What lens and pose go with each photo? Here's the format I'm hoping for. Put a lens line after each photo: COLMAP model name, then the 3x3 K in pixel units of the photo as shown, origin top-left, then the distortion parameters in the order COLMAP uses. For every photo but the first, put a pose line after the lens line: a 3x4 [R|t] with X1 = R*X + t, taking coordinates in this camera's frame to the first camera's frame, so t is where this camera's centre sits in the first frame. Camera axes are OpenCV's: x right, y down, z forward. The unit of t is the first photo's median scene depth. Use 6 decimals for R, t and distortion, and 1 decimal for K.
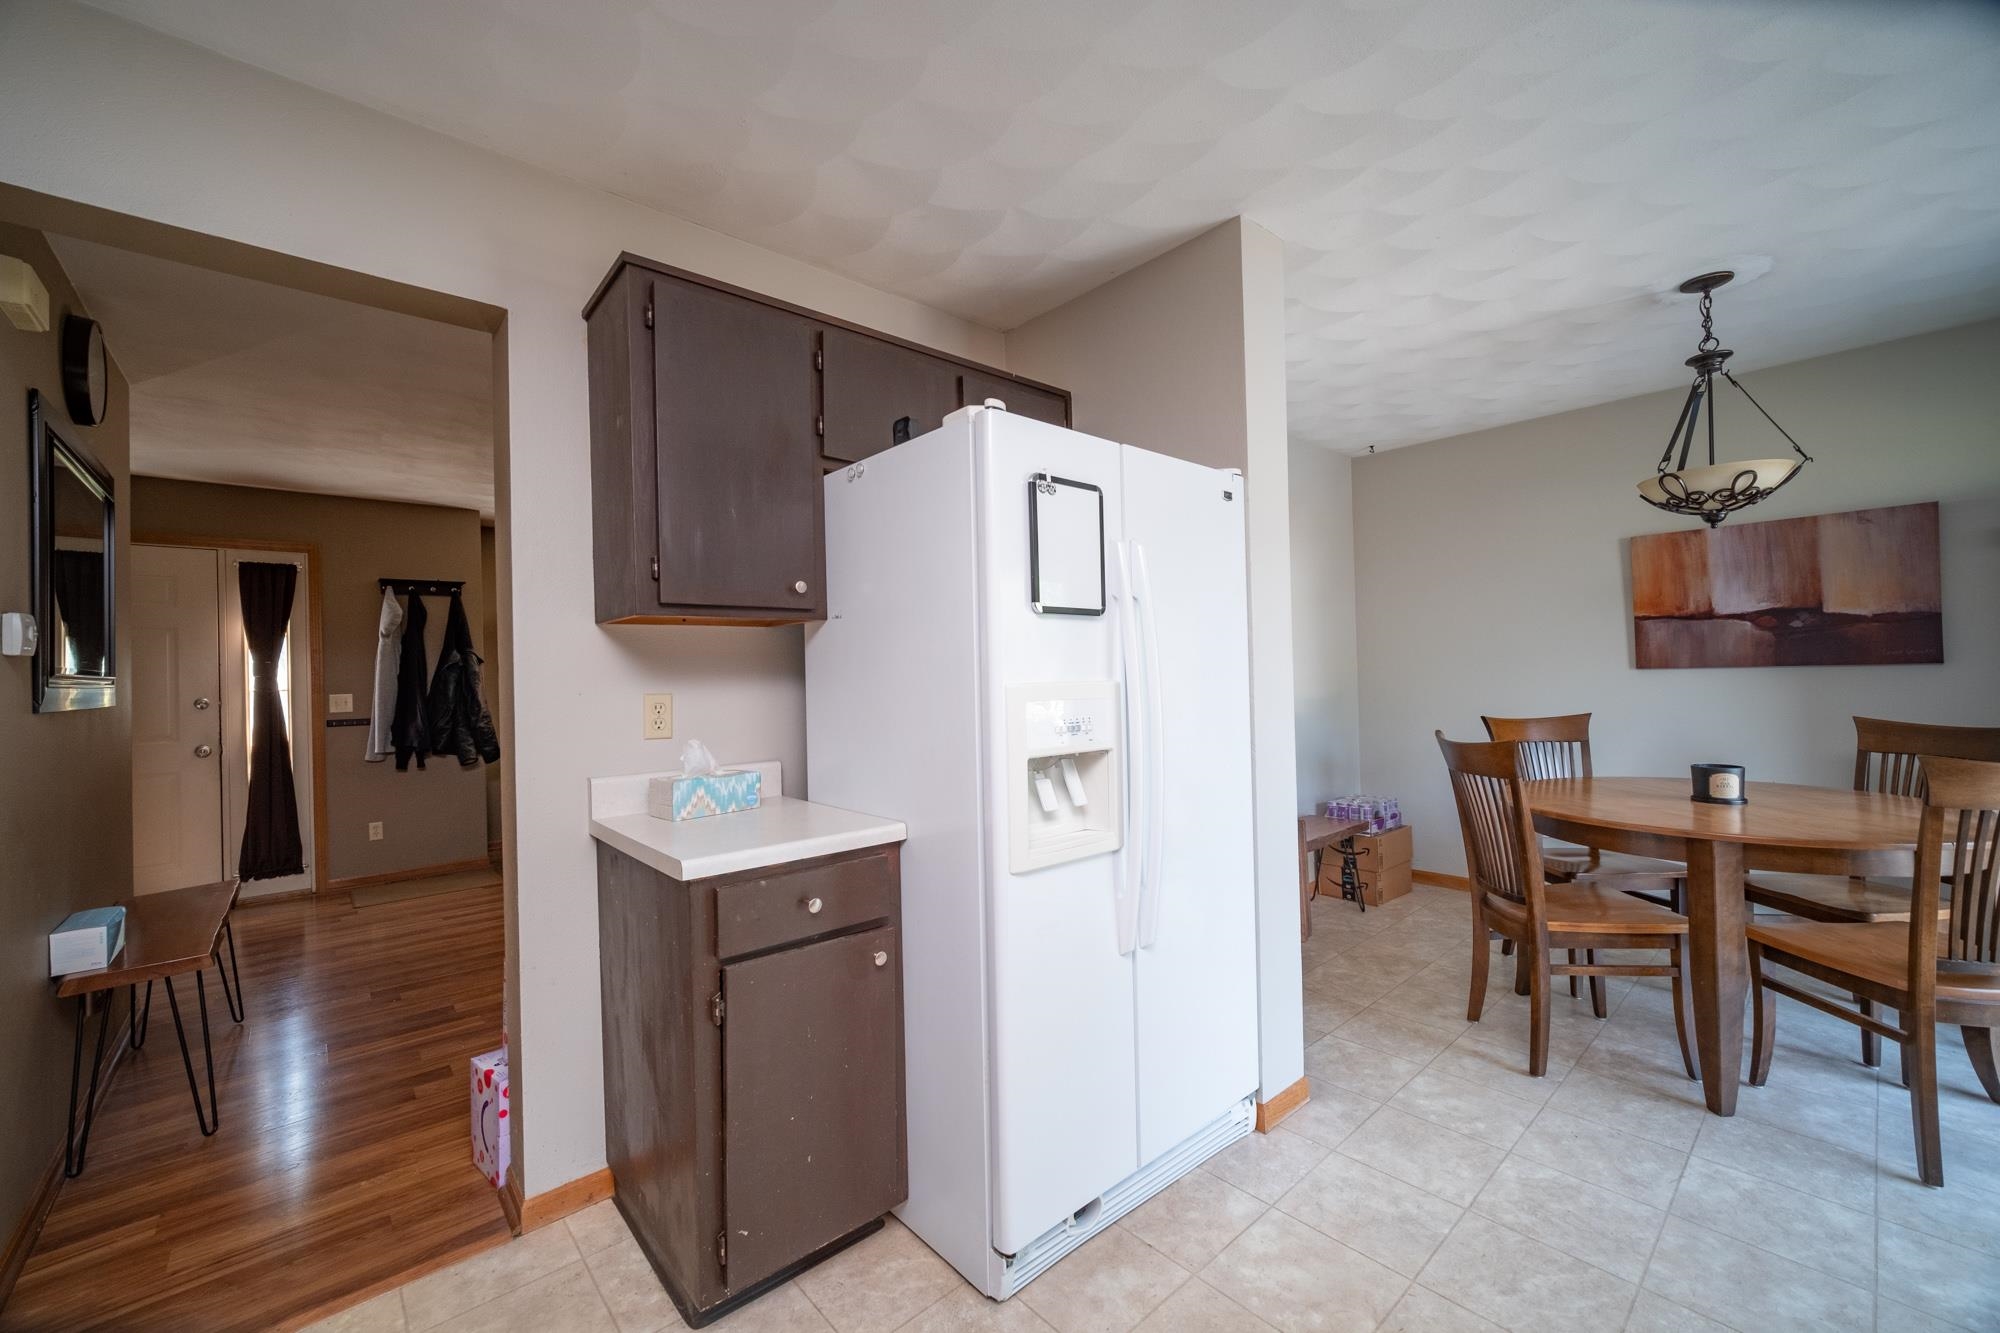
lens RADIAL K [[800.5, 0, 1001.4], [0, 800.5, 660.6], [0, 0, 1]] dist [-0.002063, -0.000395]
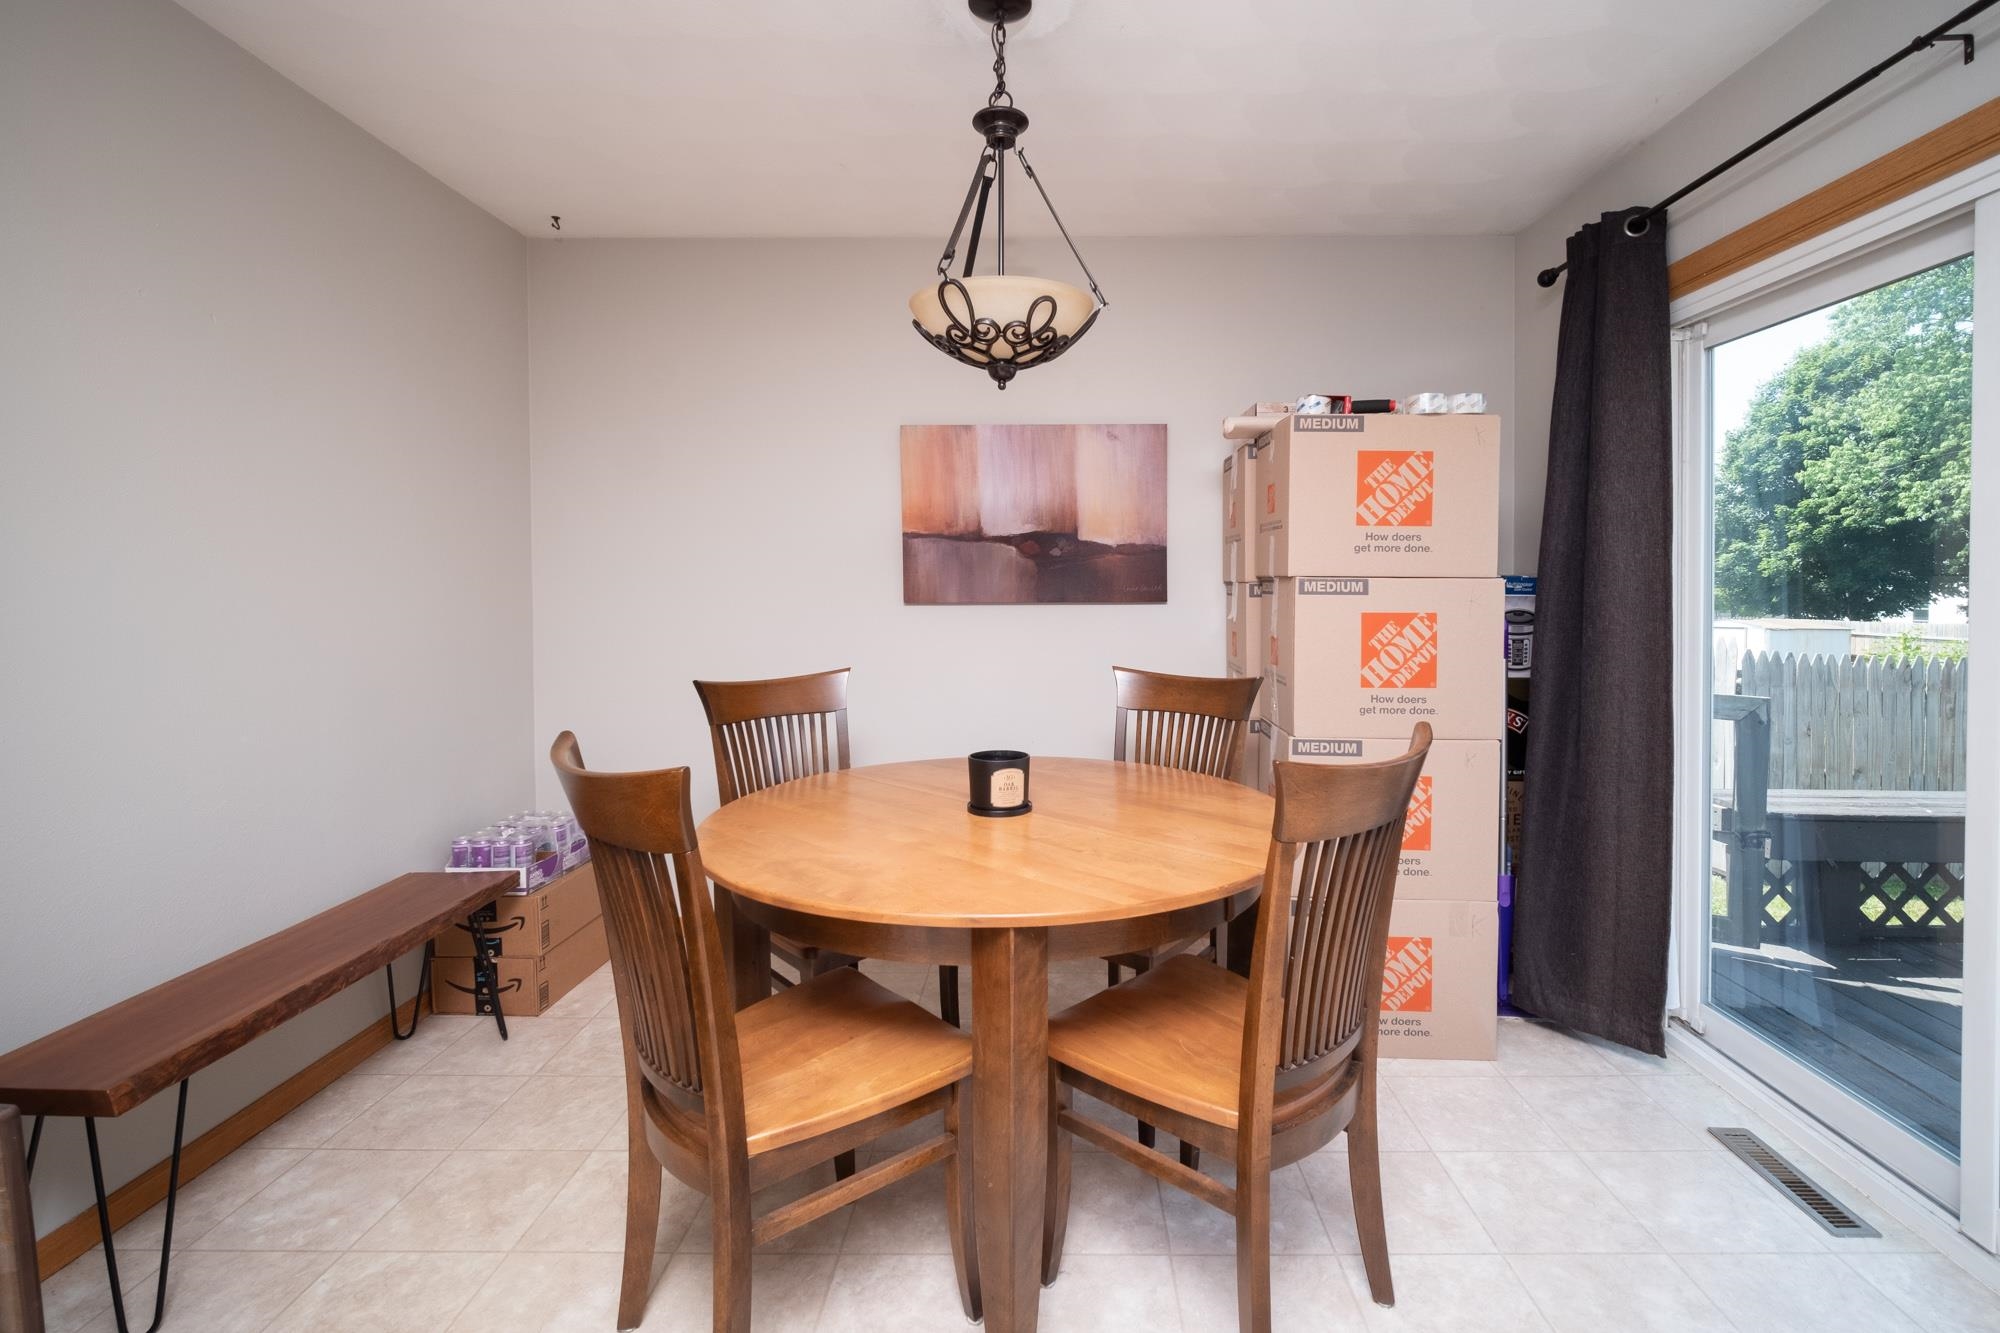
lens RADIAL K [[803.1, 0, 996.5], [0, 803.1, 668.3], [0, 0, 1]] dist [0.000167, -0.000172]
pose [[0.707093, -0.045991, 0.705624, 0.403297], [-0.026720, 0.995432, 0.091655, -0.000356], [-0.706616, -0.083663, 0.702634, 0.506853]]
